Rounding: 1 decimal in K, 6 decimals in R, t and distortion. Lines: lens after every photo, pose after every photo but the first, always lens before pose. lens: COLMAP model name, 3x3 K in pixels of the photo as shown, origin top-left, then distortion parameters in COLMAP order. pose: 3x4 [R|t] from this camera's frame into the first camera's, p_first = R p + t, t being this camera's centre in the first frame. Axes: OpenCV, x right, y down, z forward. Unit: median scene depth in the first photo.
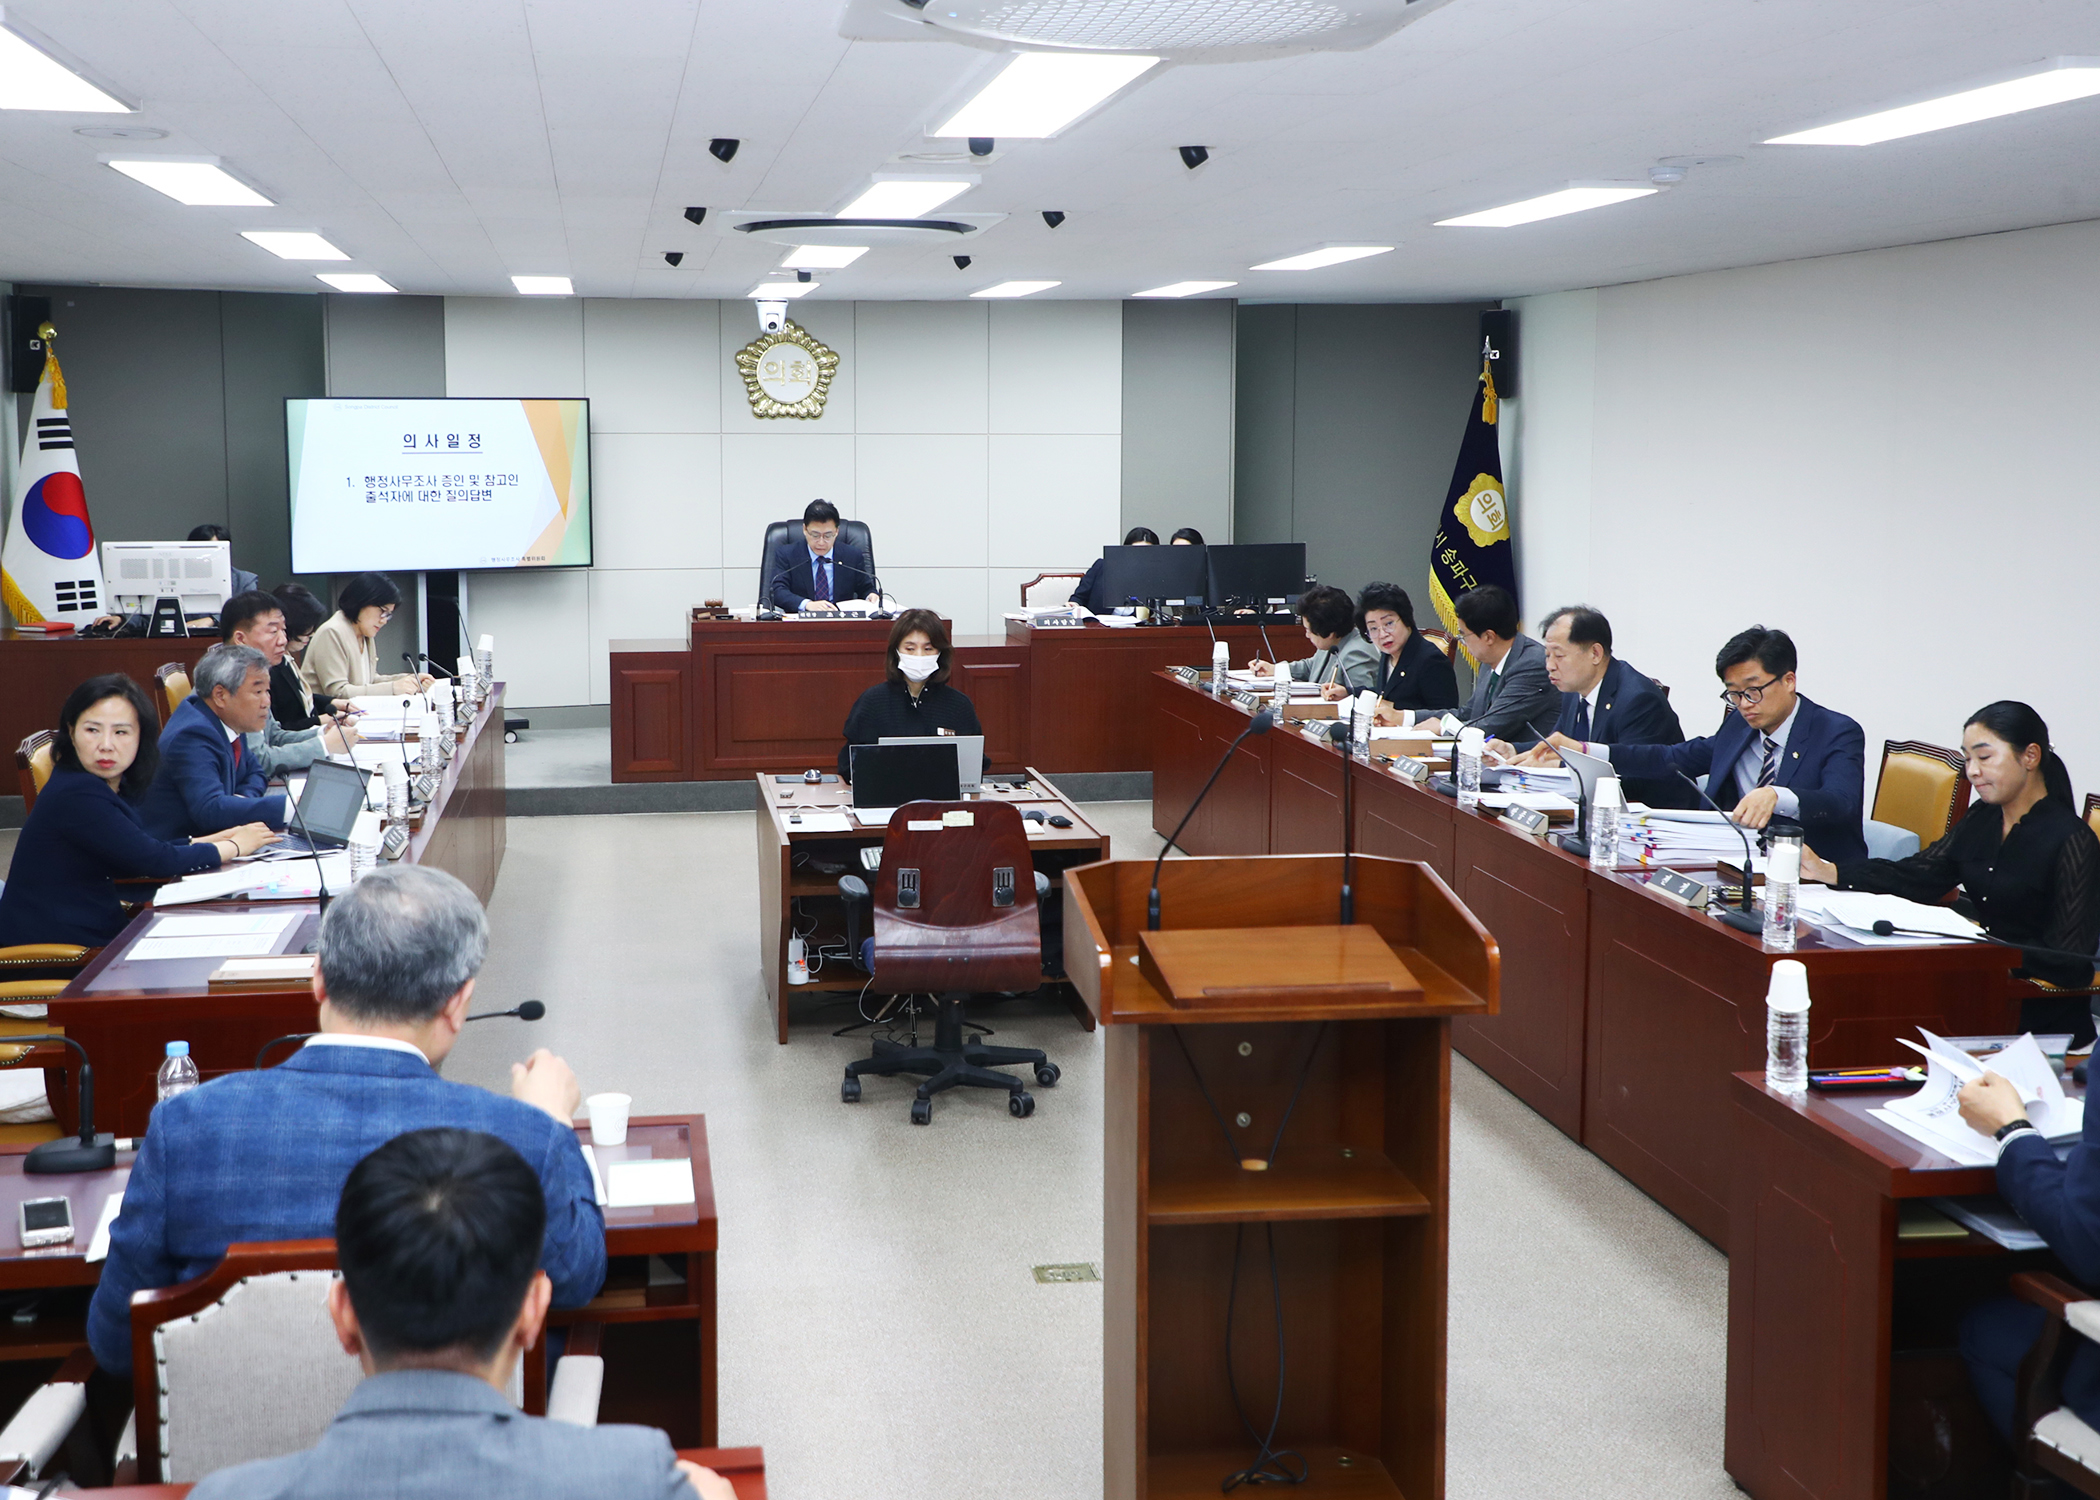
lens RADIAL K [[2272.2, 0, 1044.7], [0, 2272.2, 749.9], [0, 0, 1]] dist [-0.018514, 0.000000]
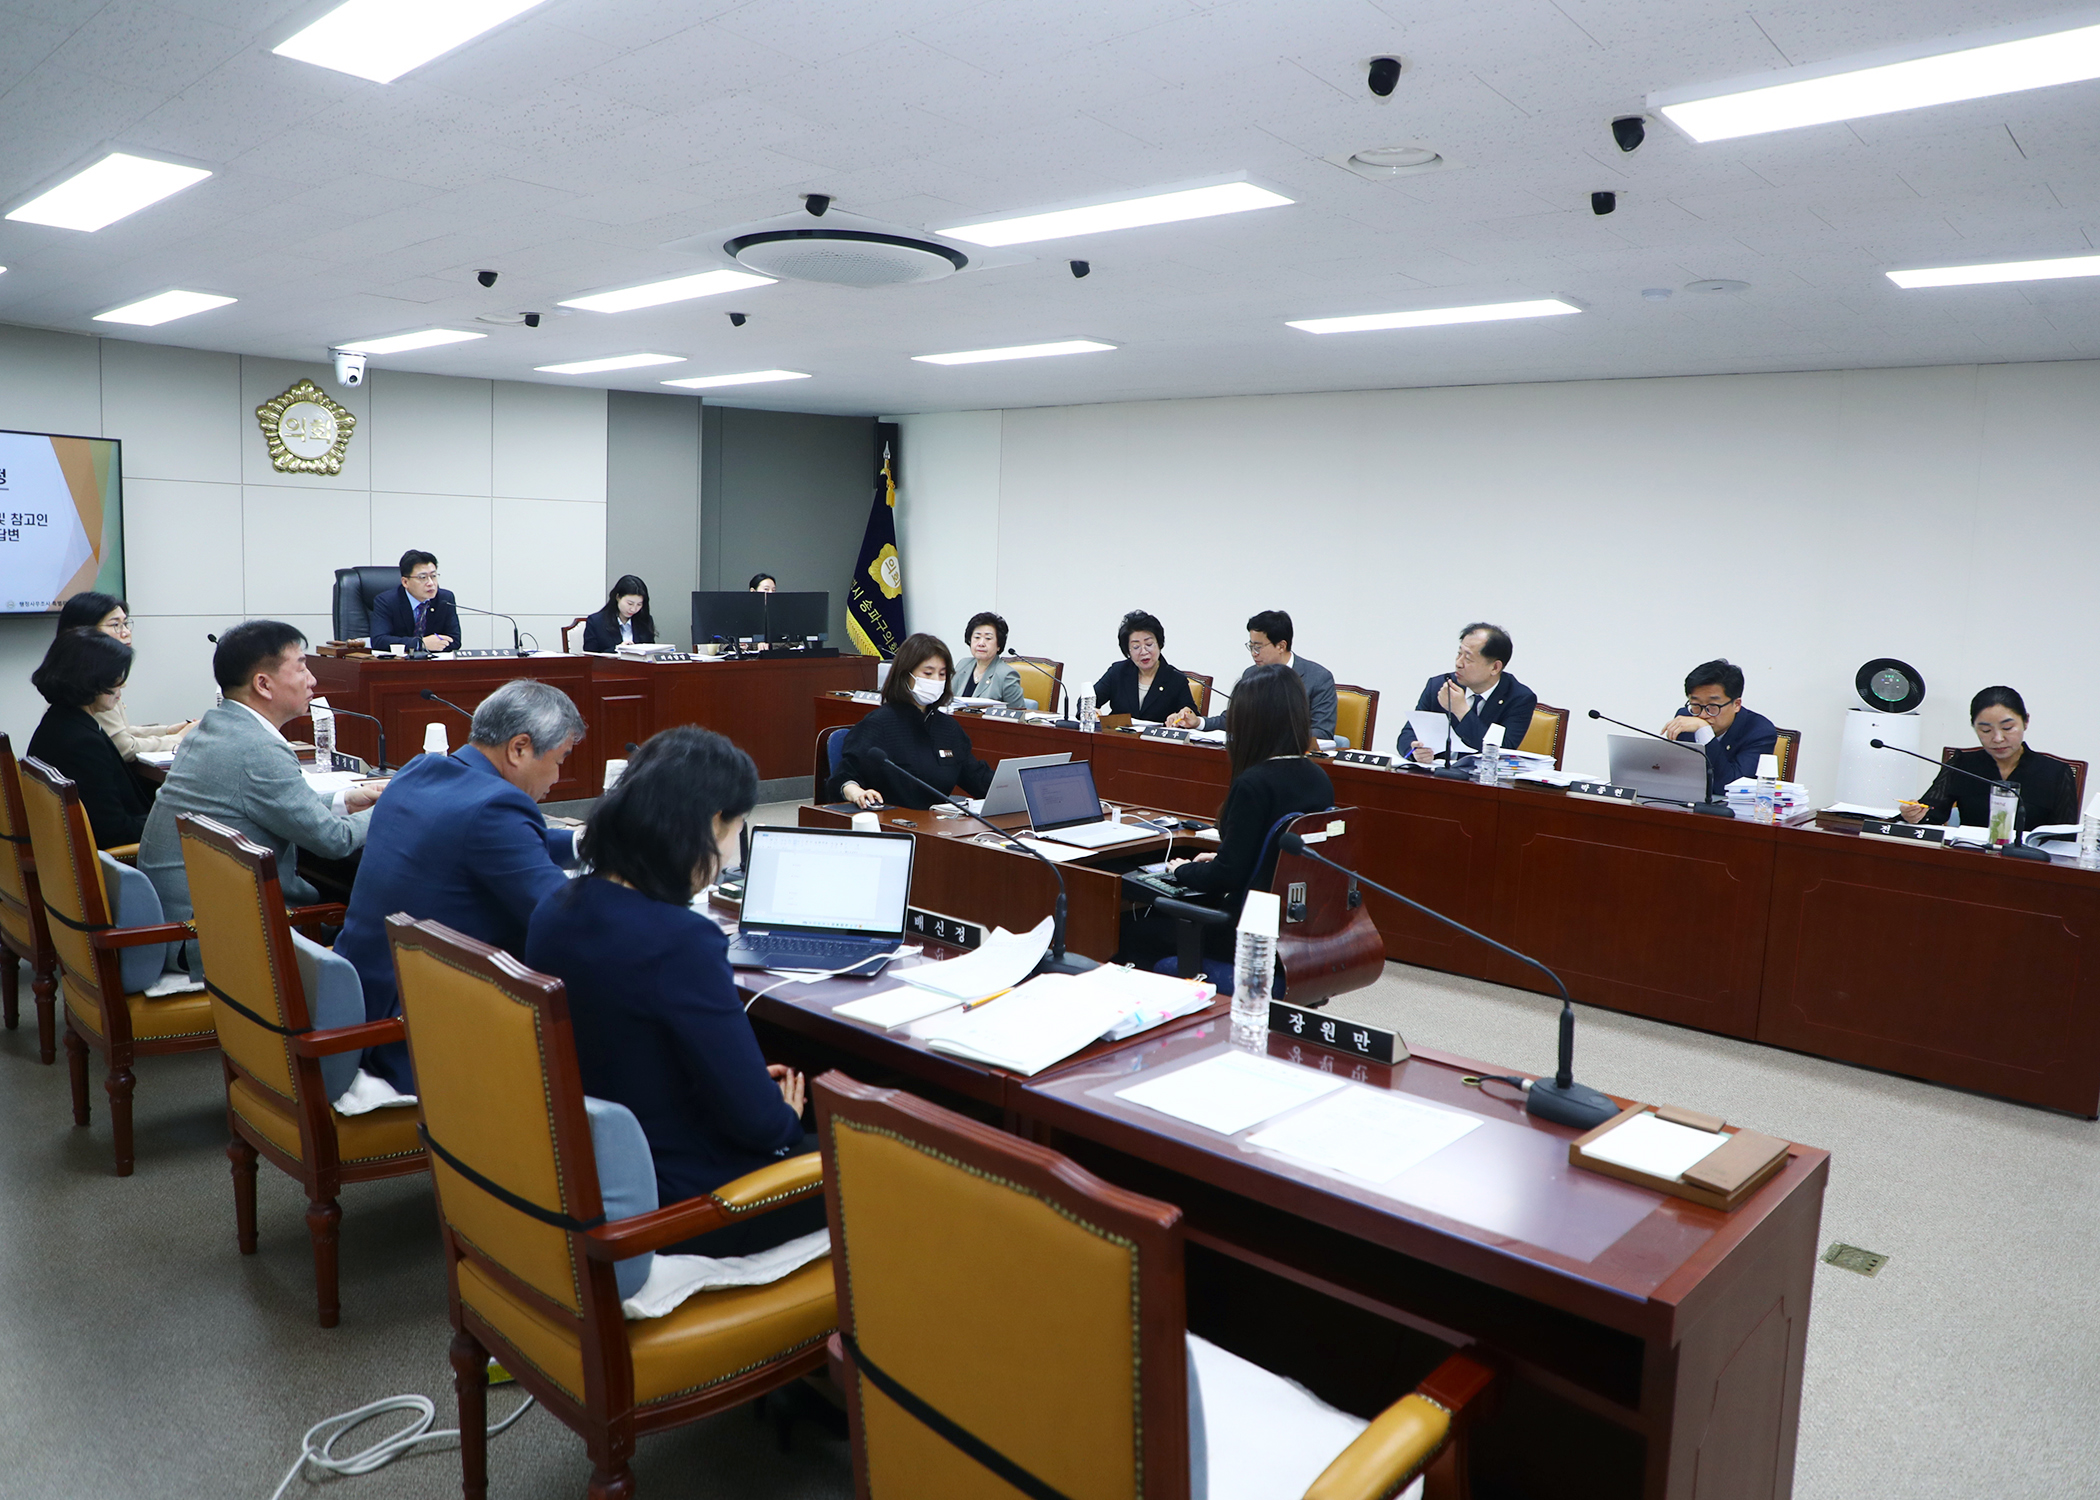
lens RADIAL K [[1435.2, 0, 1054.0], [0, 1435.2, 744.7], [0, 0, 1]] dist [-0.062321, -0.001224]
pose [[0.794736, -0.050080, 0.604885, -0.250802], [0.052610, 0.998523, 0.013548, -0.010426], [-0.604670, 0.021056, 0.796197, 0.280911]]
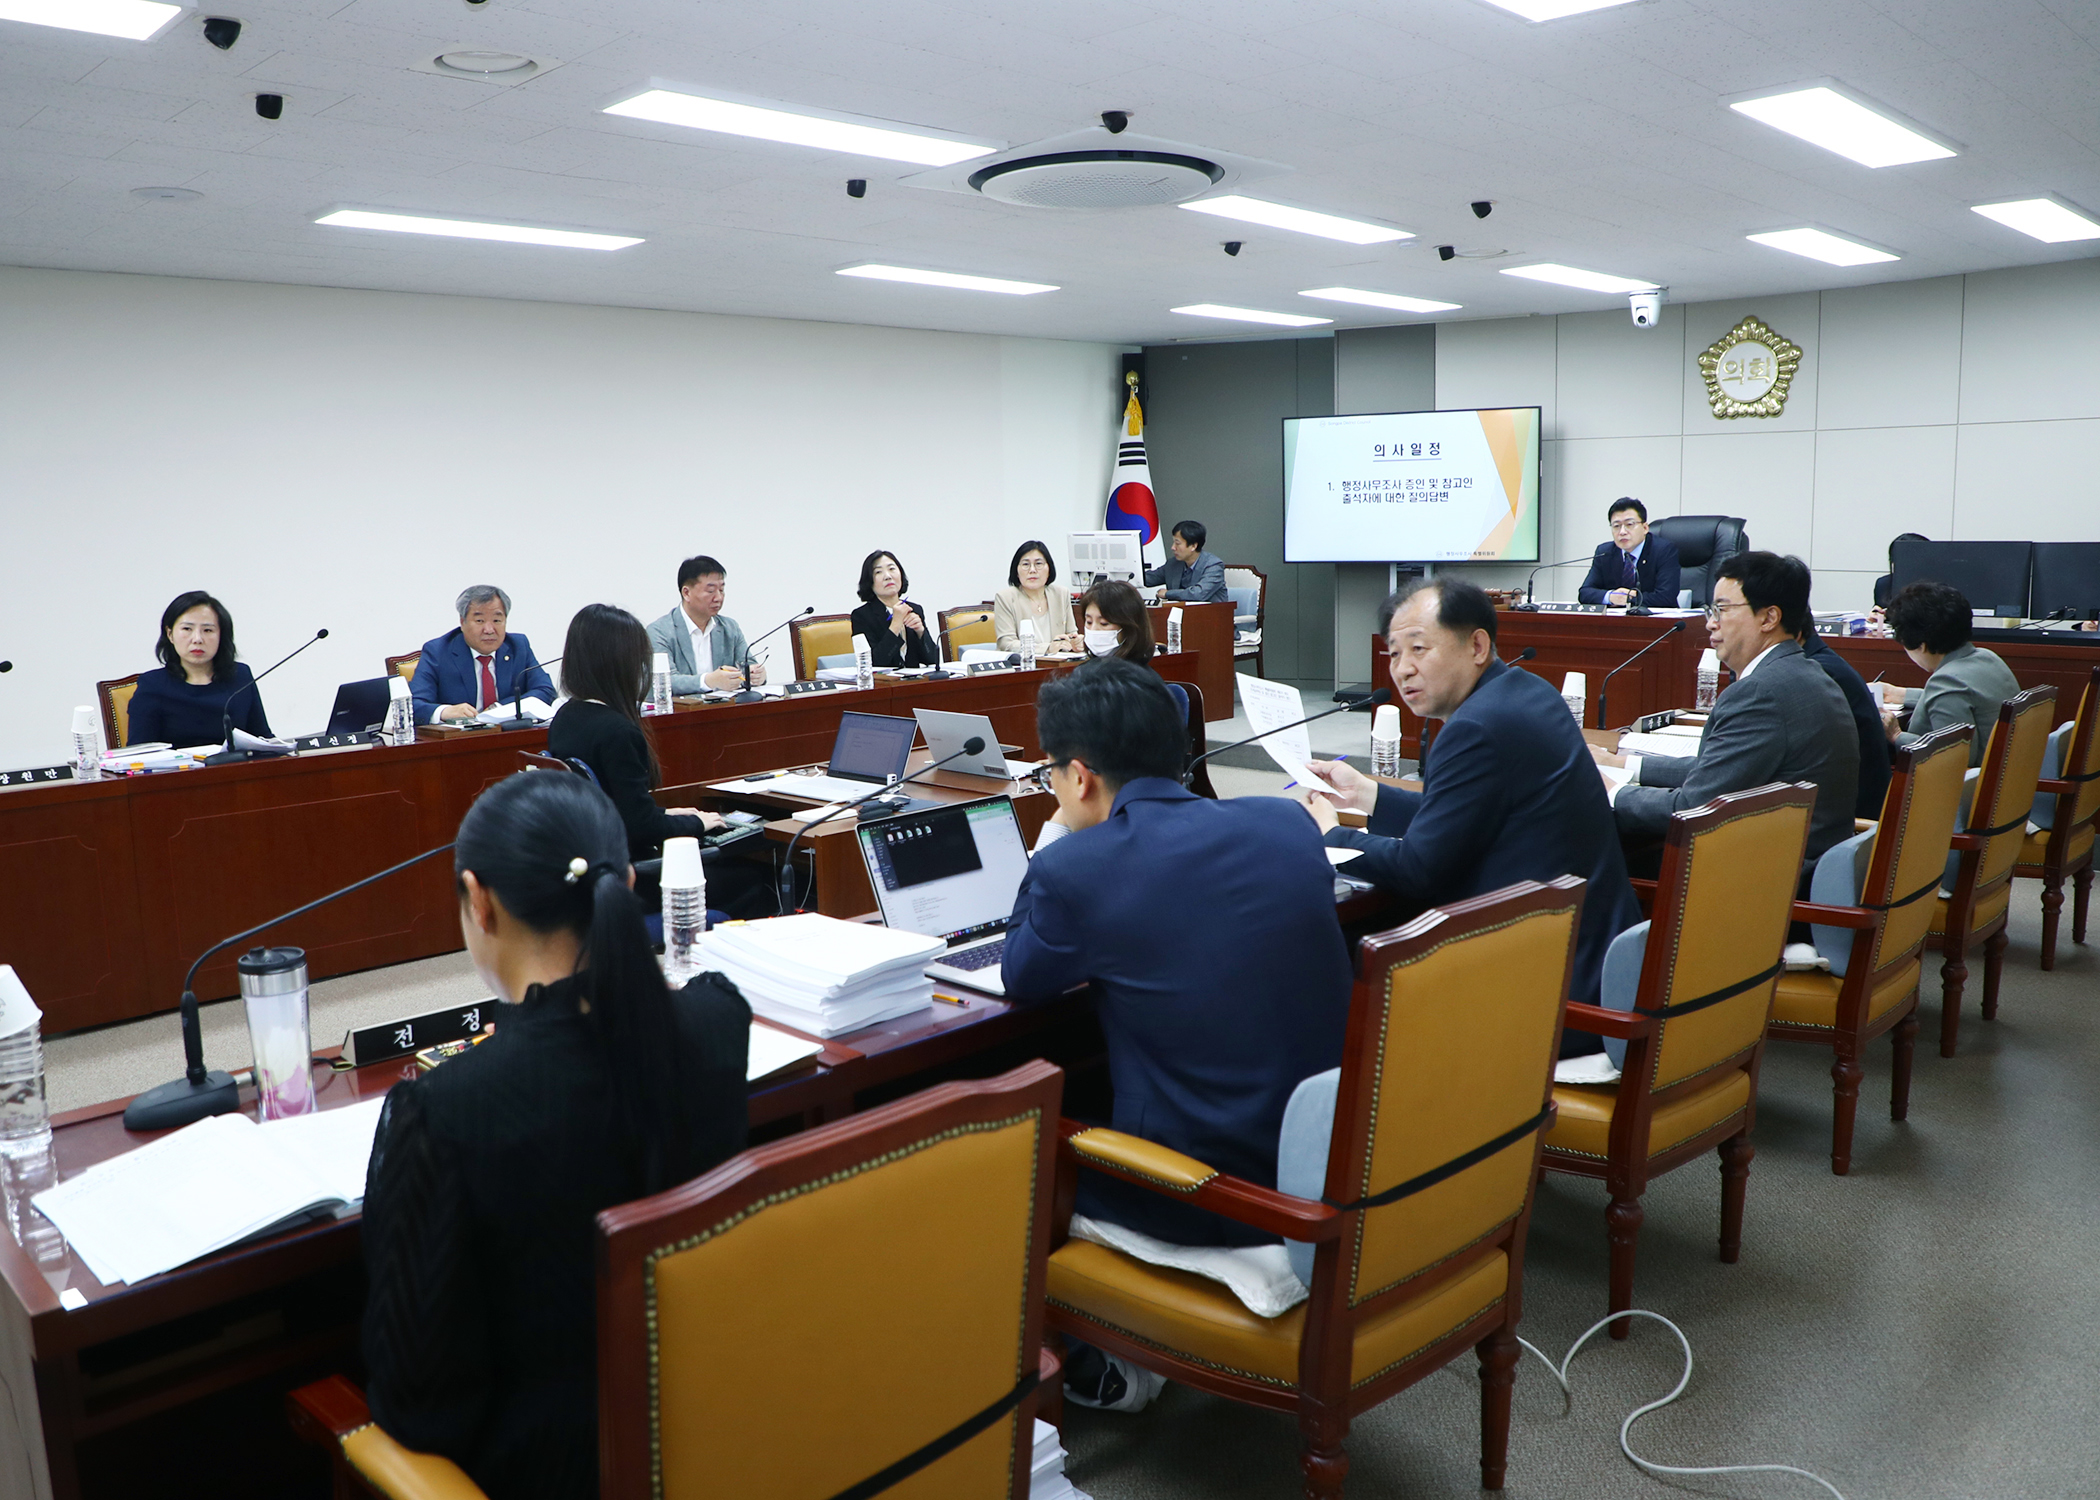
lens RADIAL K [[1634.9, 0, 1050.4], [0, 1634.9, 754.2], [0, 0, 1]] dist [-0.079766, 0.000400]
pose [[0.585878, 0.103187, -0.803803, 0.299650], [-0.089441, 0.994034, 0.062415, -0.017321], [0.805449, 0.035326, 0.591612, 0.362756]]
